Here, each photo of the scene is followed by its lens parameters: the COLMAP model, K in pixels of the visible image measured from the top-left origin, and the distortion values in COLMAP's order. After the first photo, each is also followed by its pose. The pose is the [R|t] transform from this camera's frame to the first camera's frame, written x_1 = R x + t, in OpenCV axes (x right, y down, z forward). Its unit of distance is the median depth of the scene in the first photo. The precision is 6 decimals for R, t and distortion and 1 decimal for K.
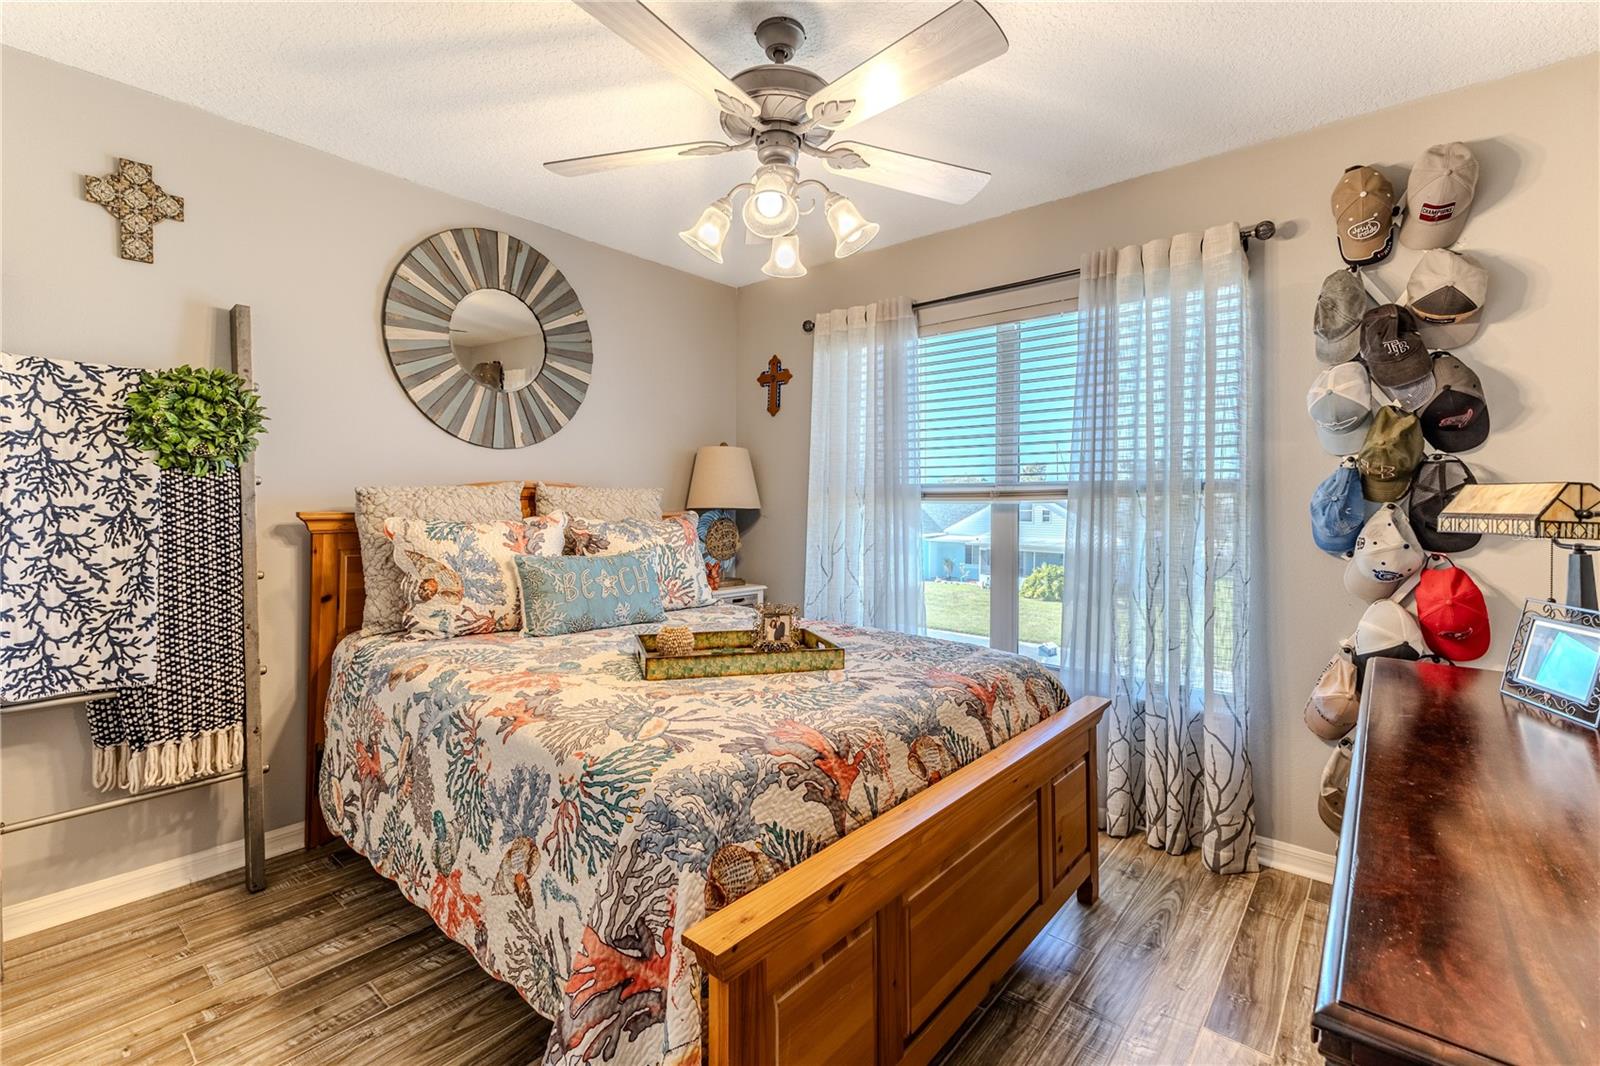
lens RADIAL K [[690.5, 0, 794.2], [0, 690.5, 526.7], [0, 0, 1]] dist [0.008260, 0.000183]
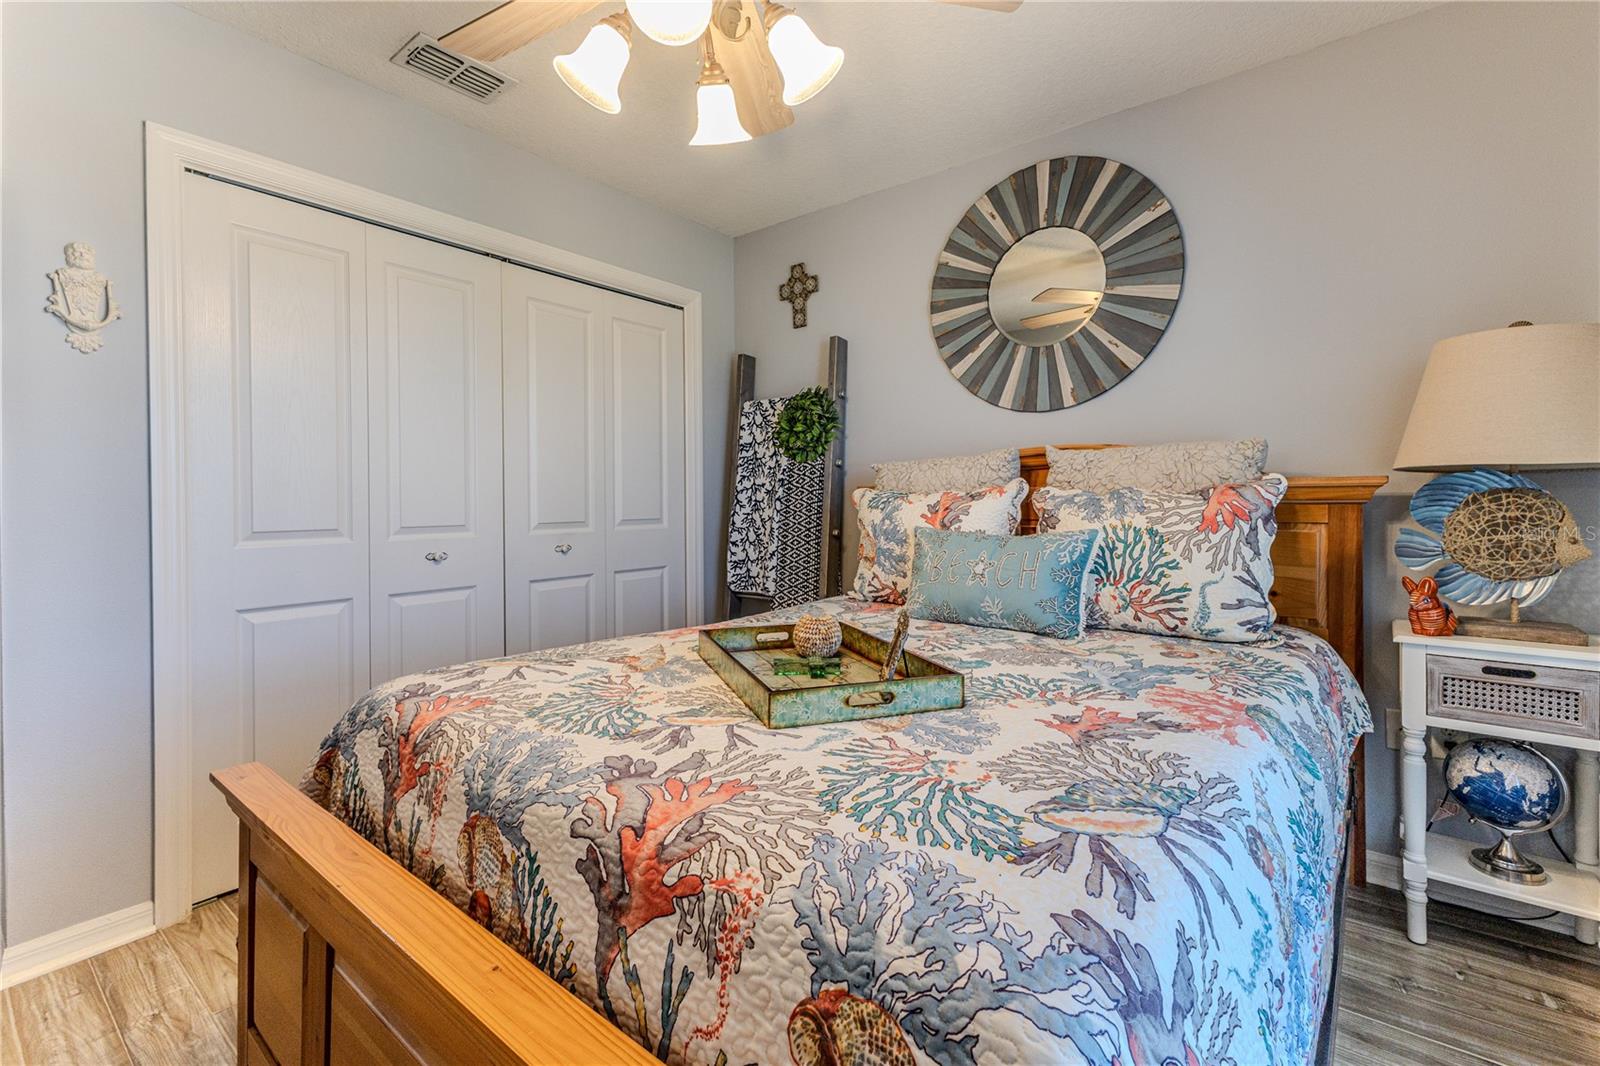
lens RADIAL K [[648.9, 0, 802.6], [0, 648.9, 512.2], [0, 0, 1]] dist [0.001915, 0.000065]
pose [[0.094306, 0.016175, -0.995412, 0.545403], [-0.019568, 0.999705, 0.014391, 0.013900], [0.995351, 0.018121, 0.094594, 0.923824]]
